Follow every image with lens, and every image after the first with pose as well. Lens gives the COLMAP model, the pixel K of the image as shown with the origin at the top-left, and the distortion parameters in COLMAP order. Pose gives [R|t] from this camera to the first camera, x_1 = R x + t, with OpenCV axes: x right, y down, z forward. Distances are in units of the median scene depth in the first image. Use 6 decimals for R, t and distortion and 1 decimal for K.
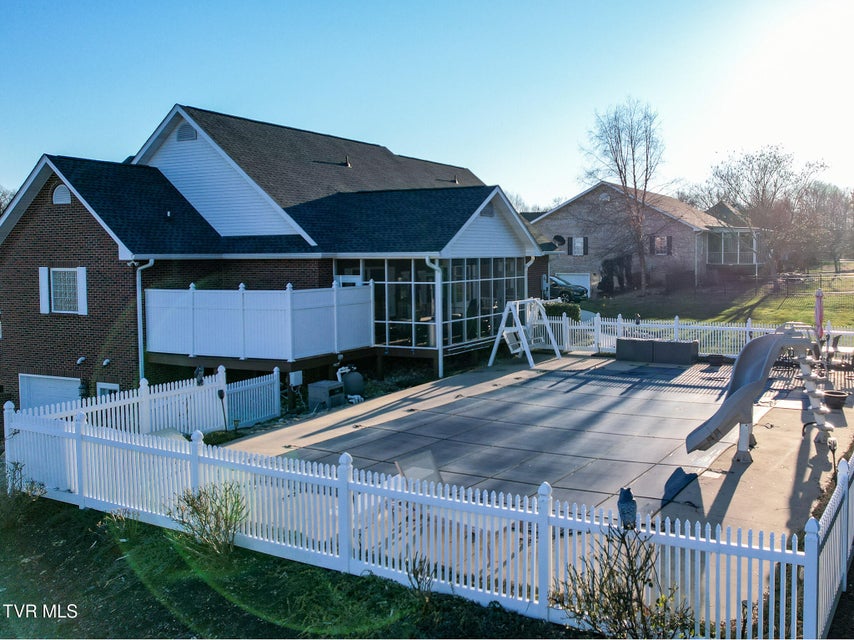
lens RADIAL K [[683.8, 0, 416.4], [0, 683.8, 278.5], [0, 0, 1]] dist [-0.049277, 0.026917]
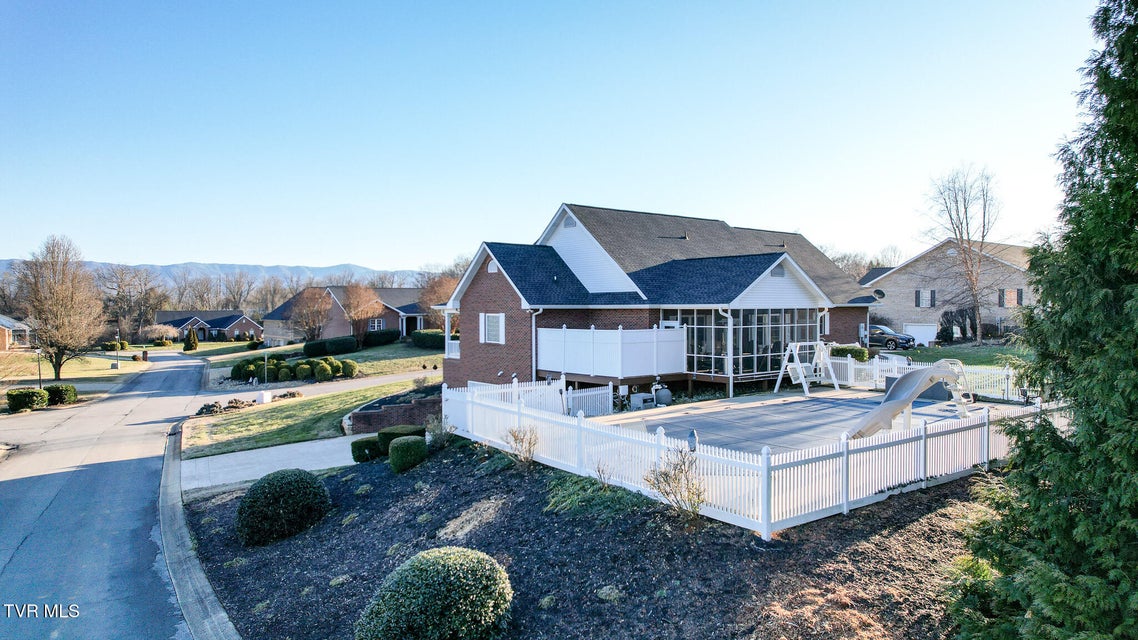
lens RADIAL K [[725.8, 0, 570.7], [0, 725.8, 319.9], [0, 0, 1]] dist [-0.058170, 0.046013]
pose [[0.891927, 0.011349, -0.452037, 0.387666], [-0.018169, 0.999777, -0.010749, 0.012944], [0.451814, 0.017801, 0.891934, -0.403238]]
